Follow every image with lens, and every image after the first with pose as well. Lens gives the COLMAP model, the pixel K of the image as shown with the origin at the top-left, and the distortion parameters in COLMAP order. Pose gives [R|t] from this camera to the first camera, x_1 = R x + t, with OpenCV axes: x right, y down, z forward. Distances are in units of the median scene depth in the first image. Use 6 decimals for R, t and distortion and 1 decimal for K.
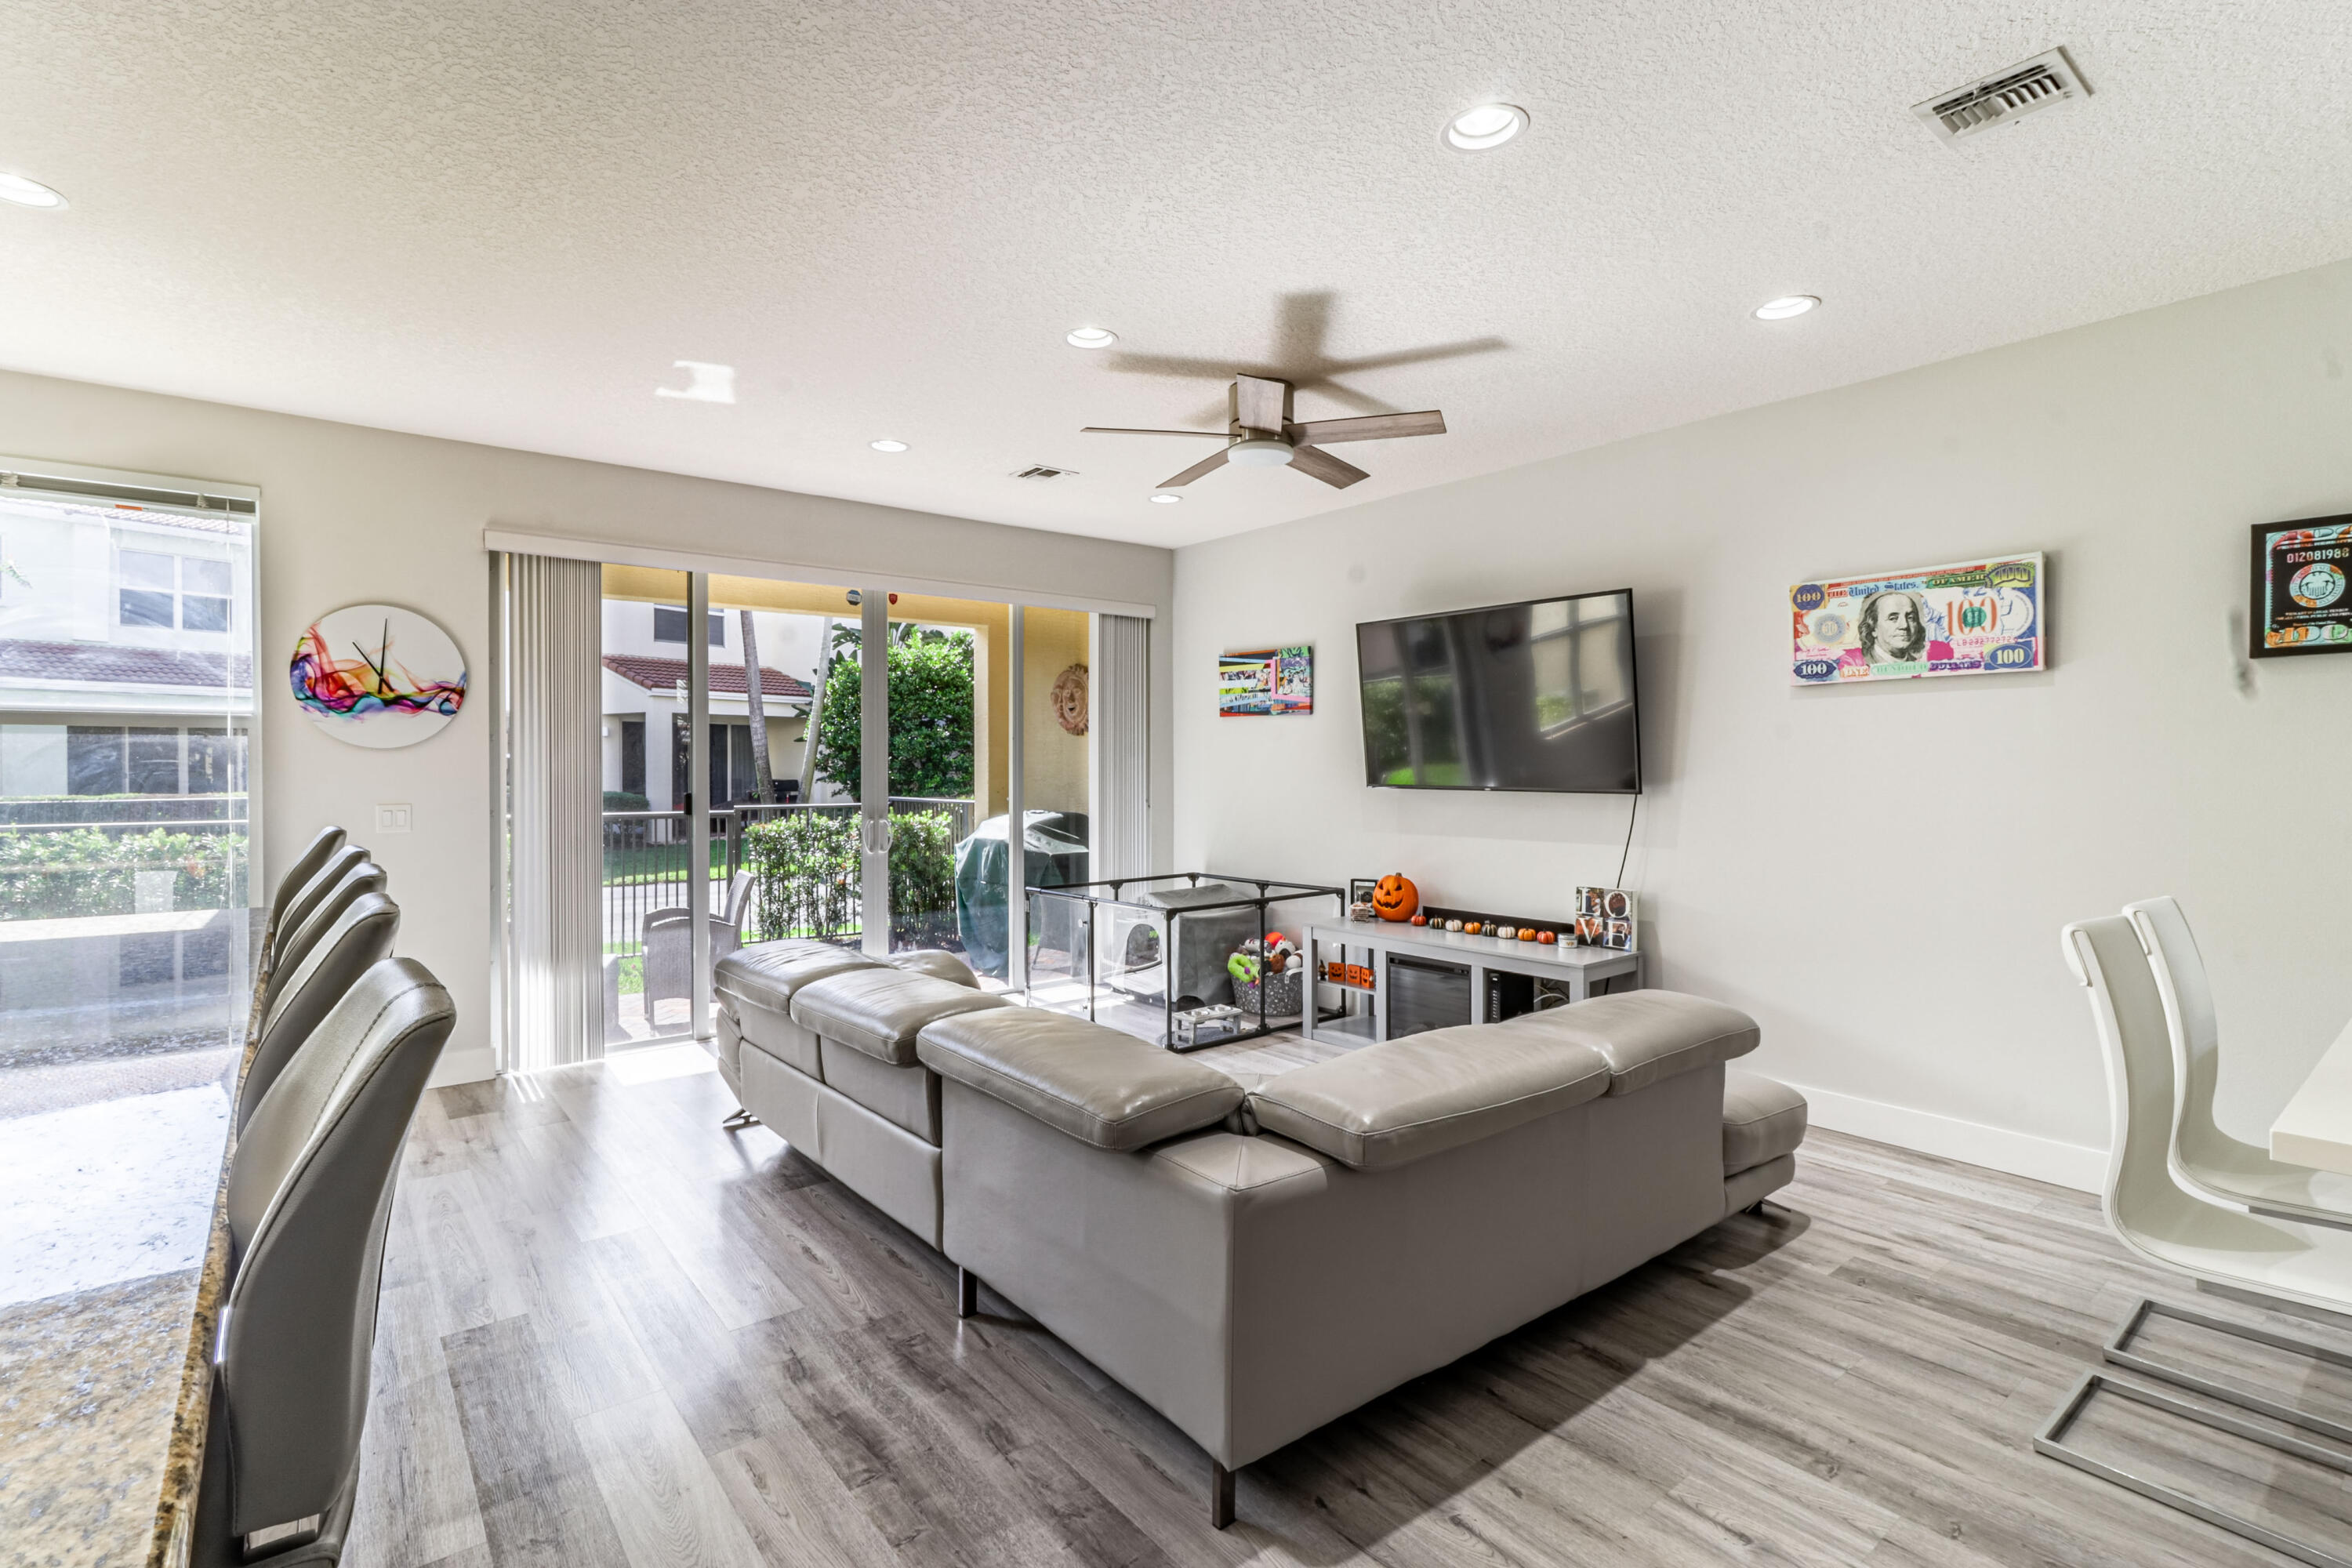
lens RADIAL K [[1101.8, 0, 1172.5], [0, 1101.8, 769.8], [0, 0, 1]] dist [0.014188, 0.000640]
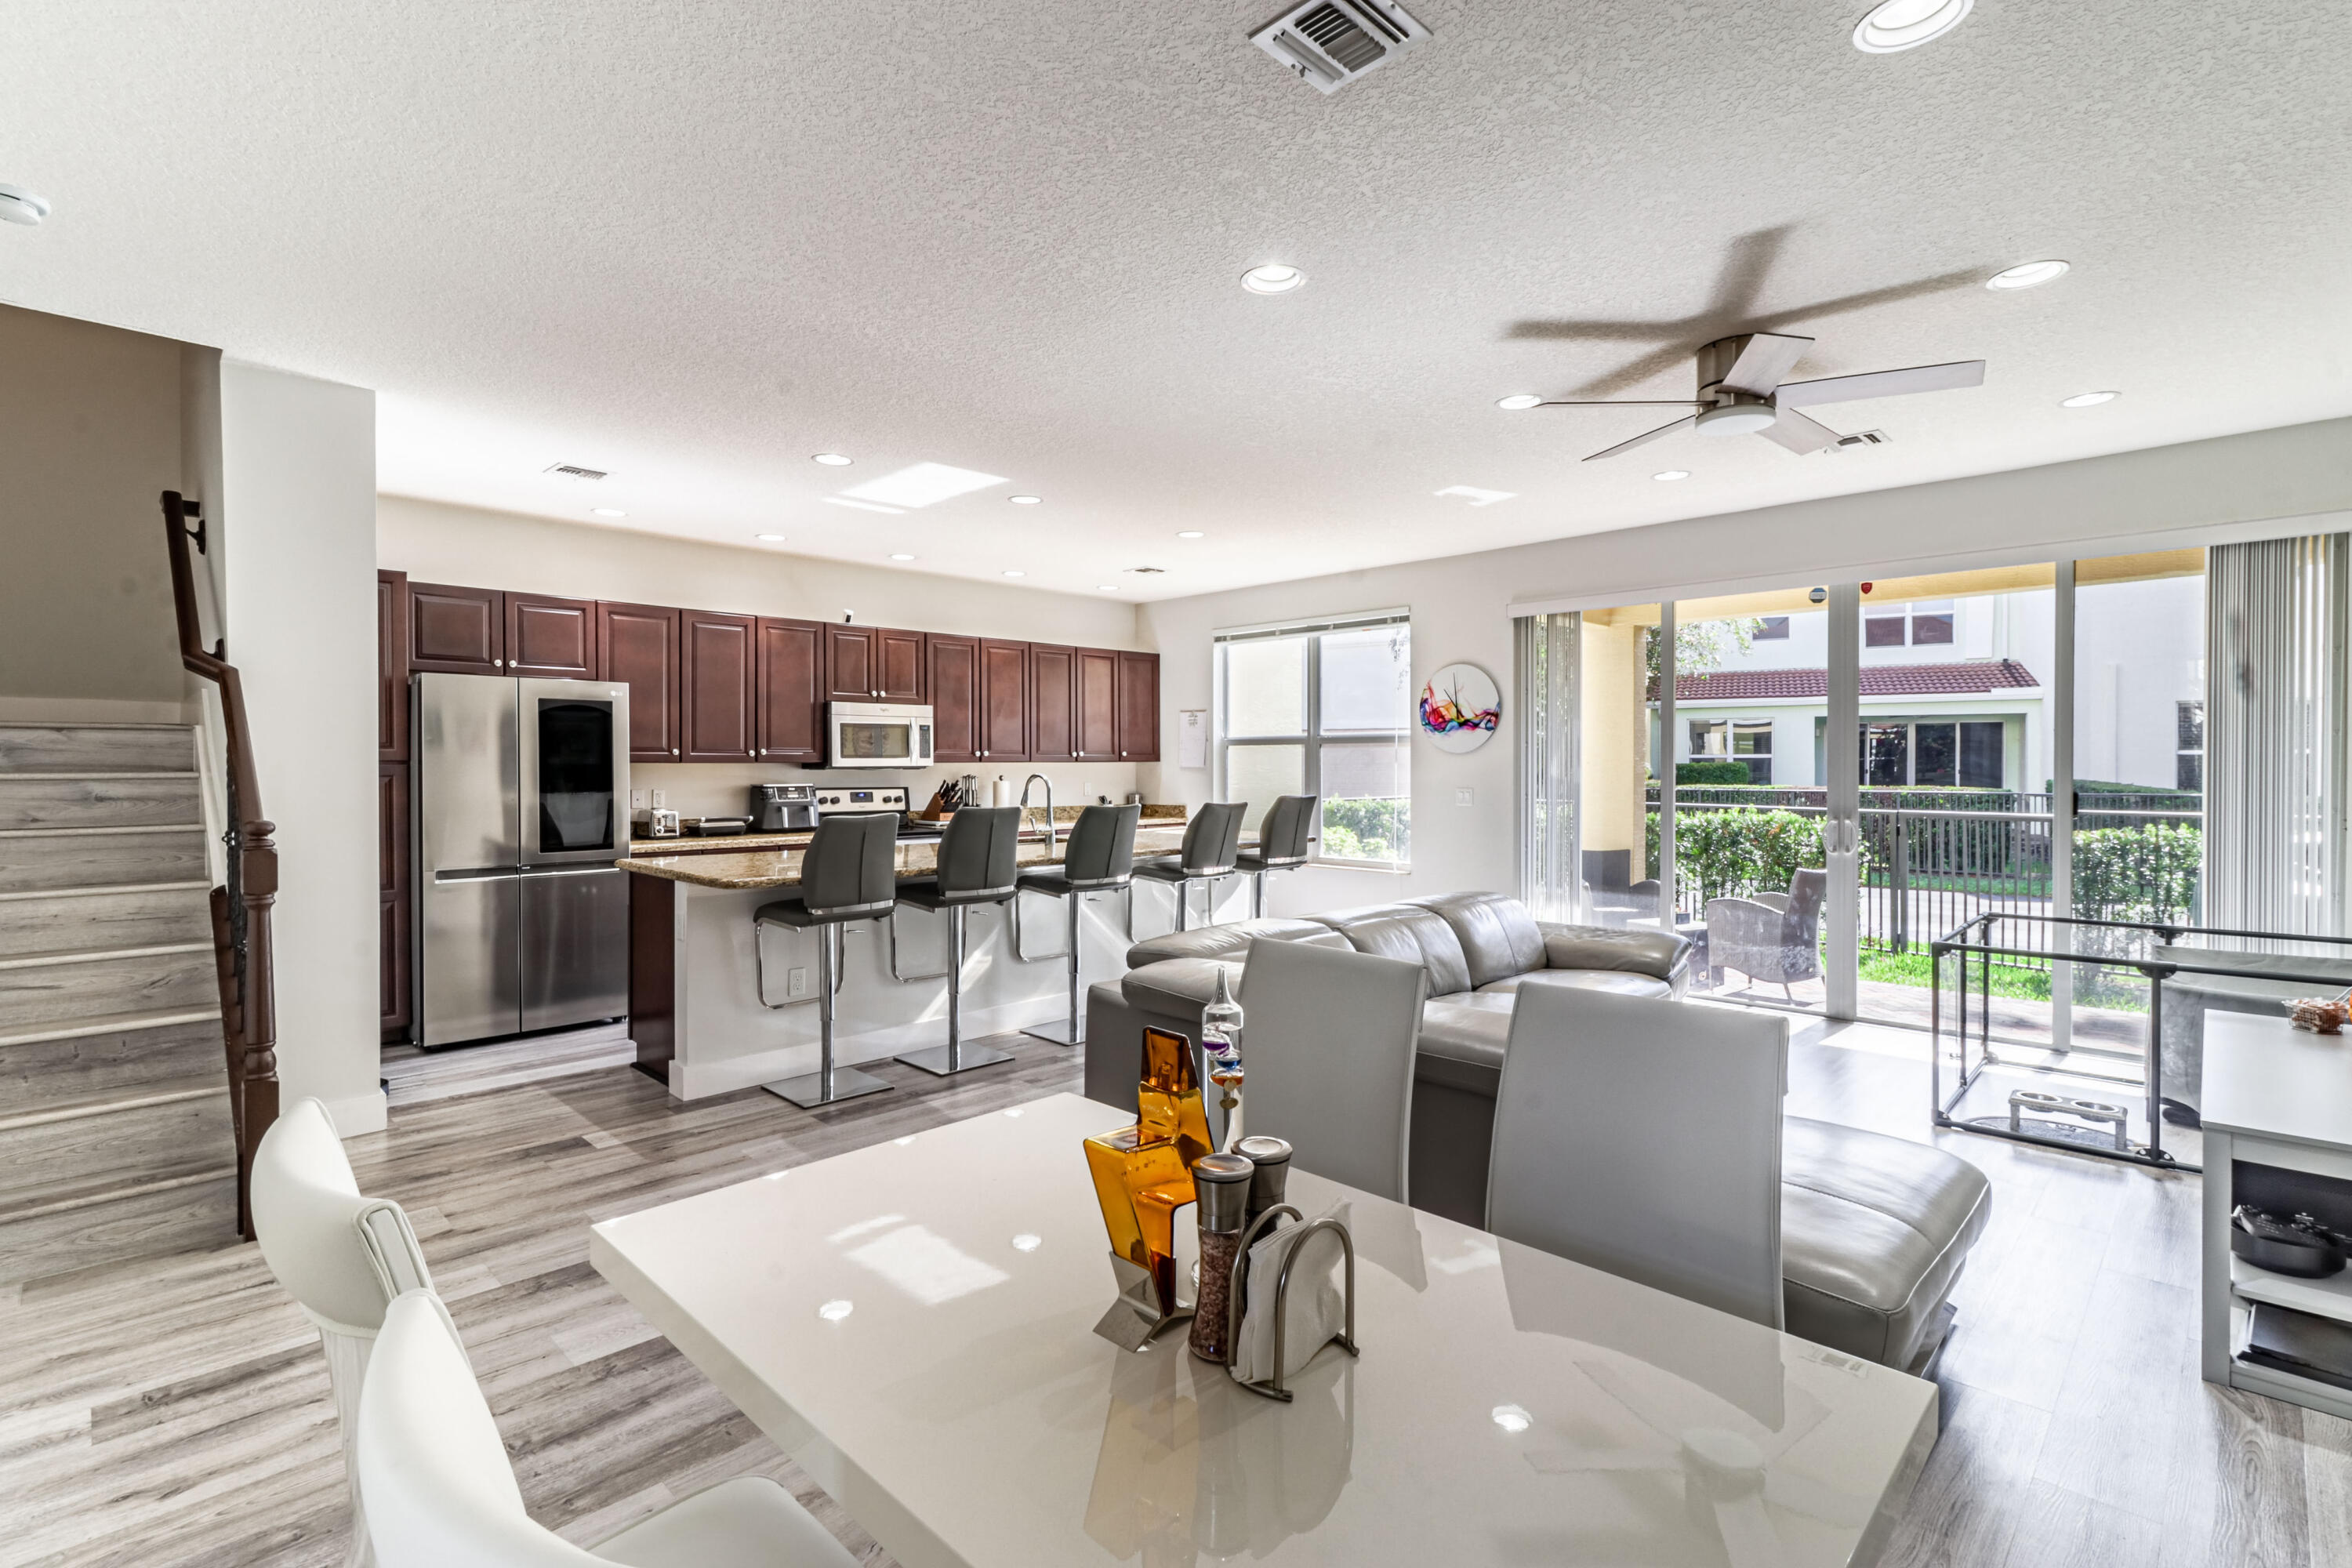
lens RADIAL K [[1101.8, 0, 1154.1], [0, 1101.8, 767.7], [0, 0, 1]] dist [0.014188, 0.000640]
pose [[0.087258, 0.017251, -0.996036, 0.853360], [-0.016109, 0.999744, 0.015904, -0.017055], [0.996055, 0.014657, 0.087514, 0.428214]]
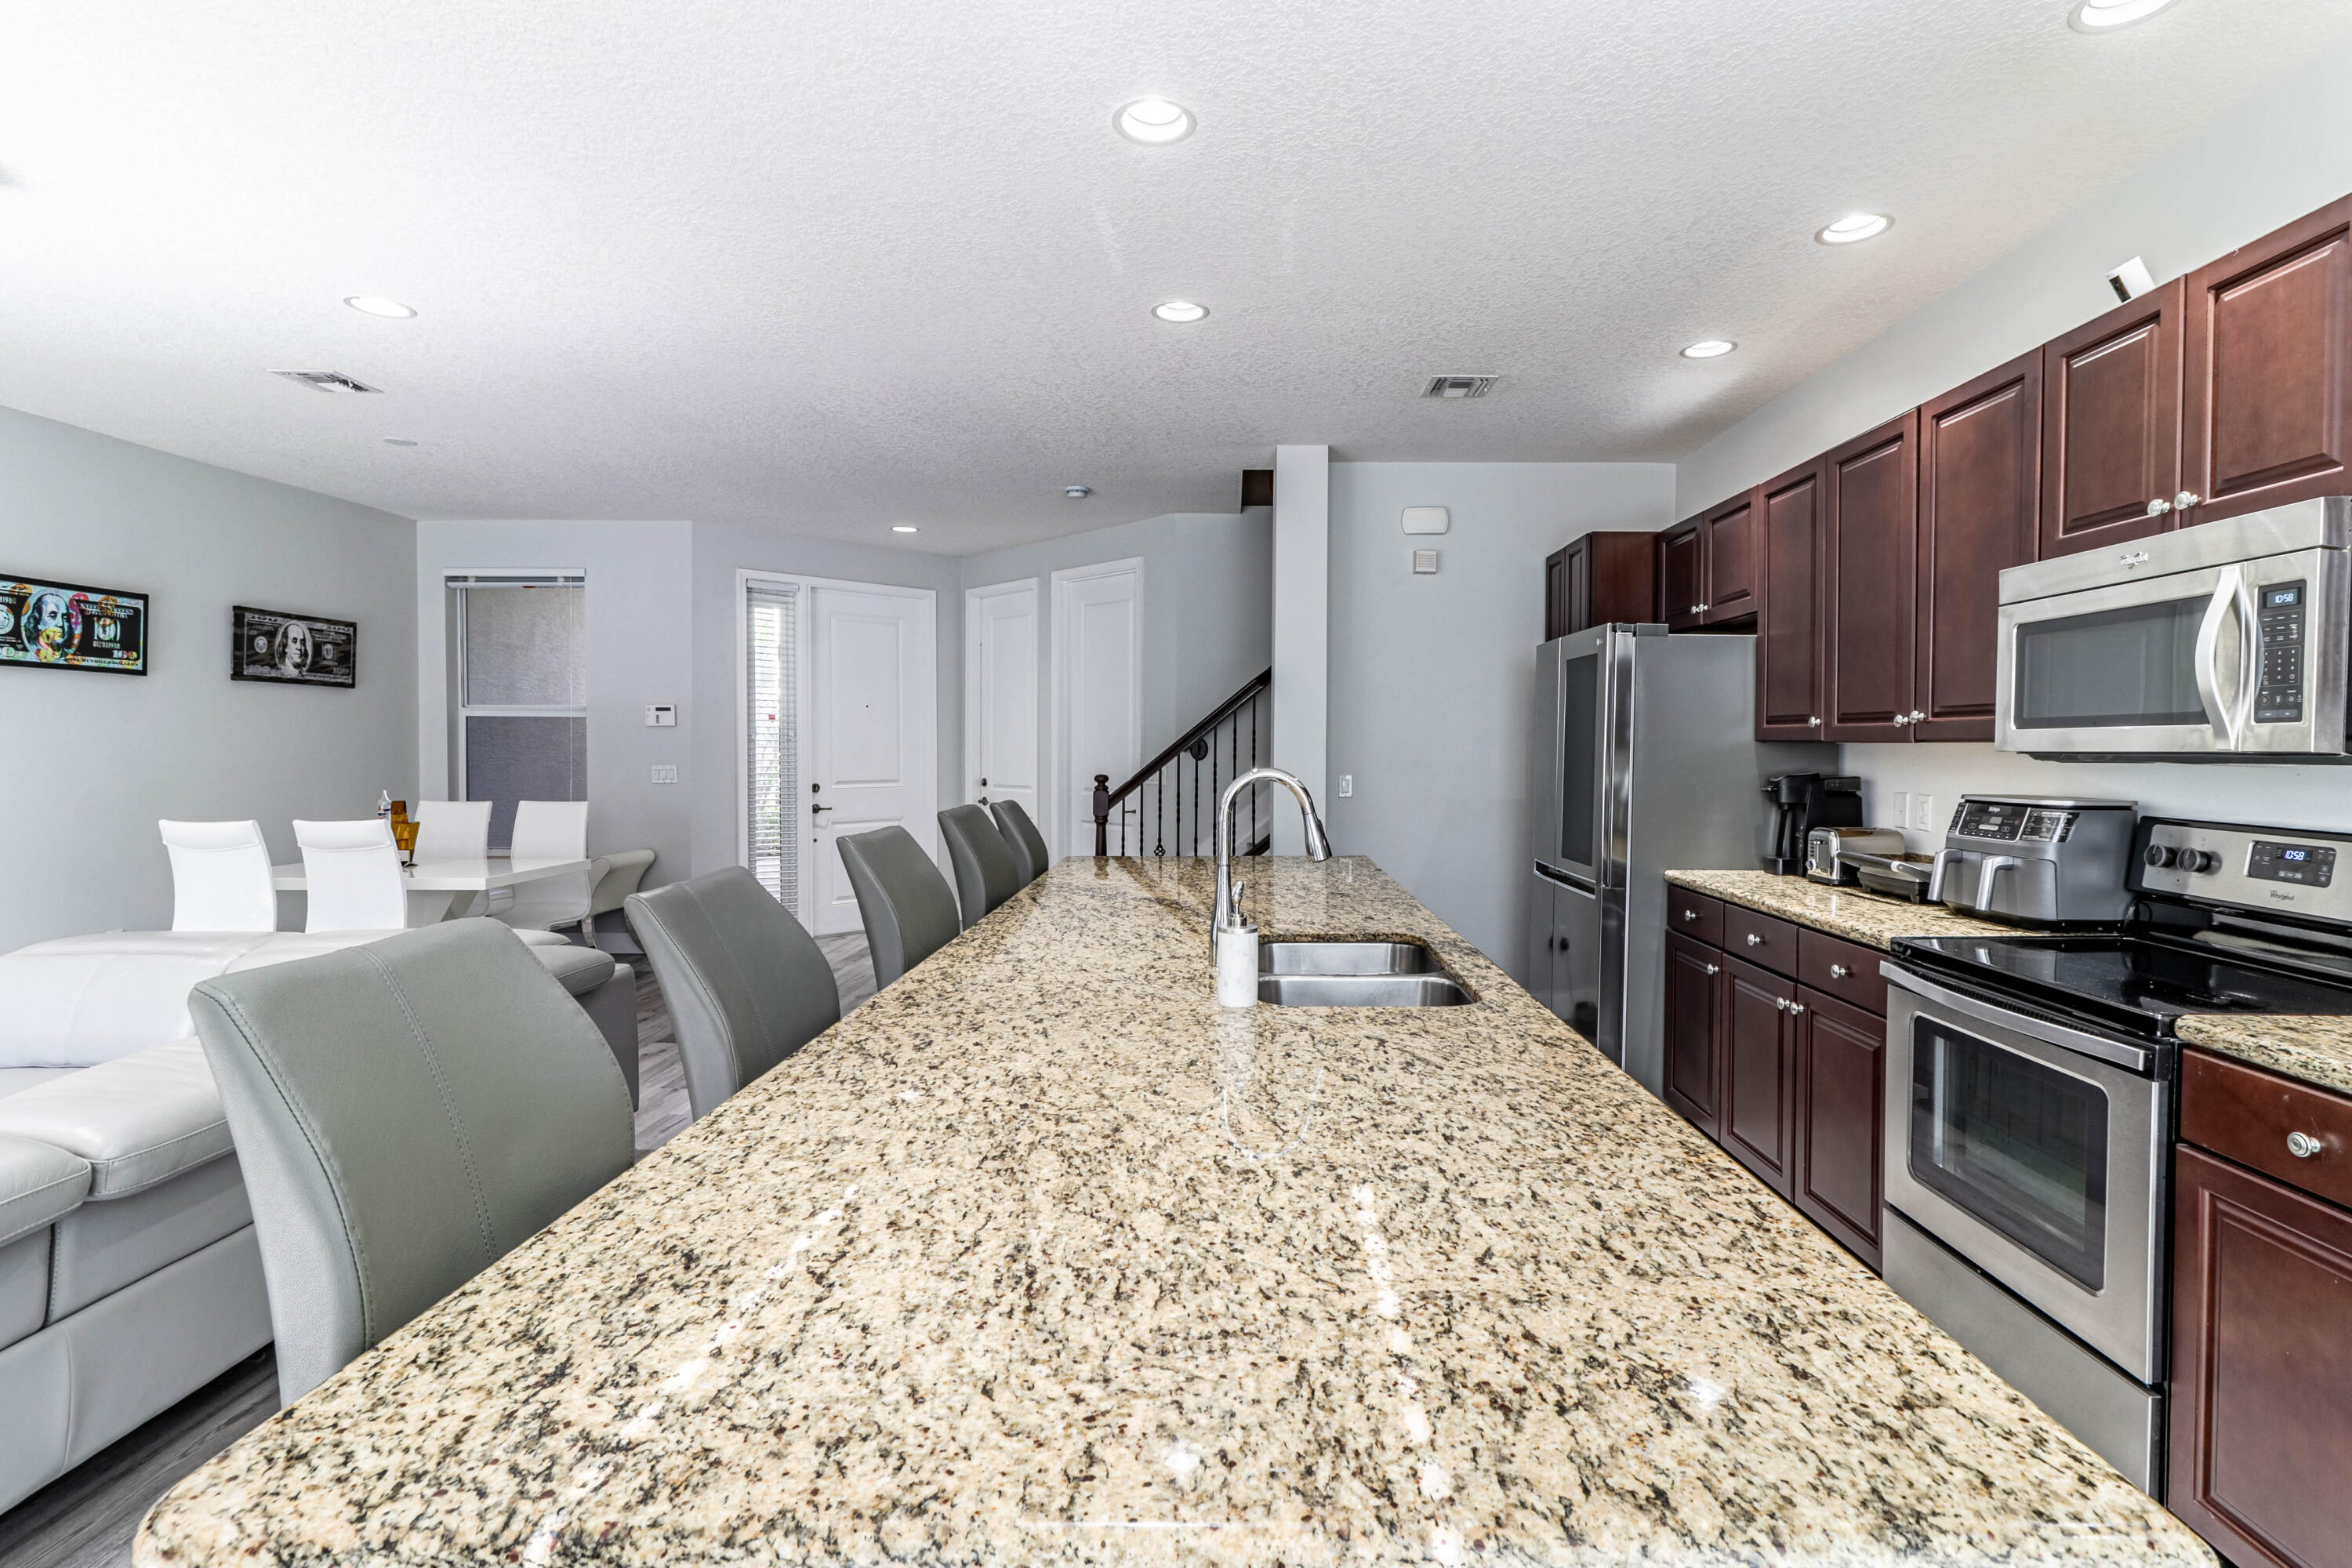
lens RADIAL K [[1101.8, 0, 1231.5], [0, 1101.8, 783.1], [0, 0, 1]] dist [0.014188, 0.000640]
pose [[-0.781835, -0.013613, 0.623337, -0.646510], [0.011256, 0.999290, 0.035942, 0.002229], [-0.623384, 0.035117, -0.781127, 0.759726]]
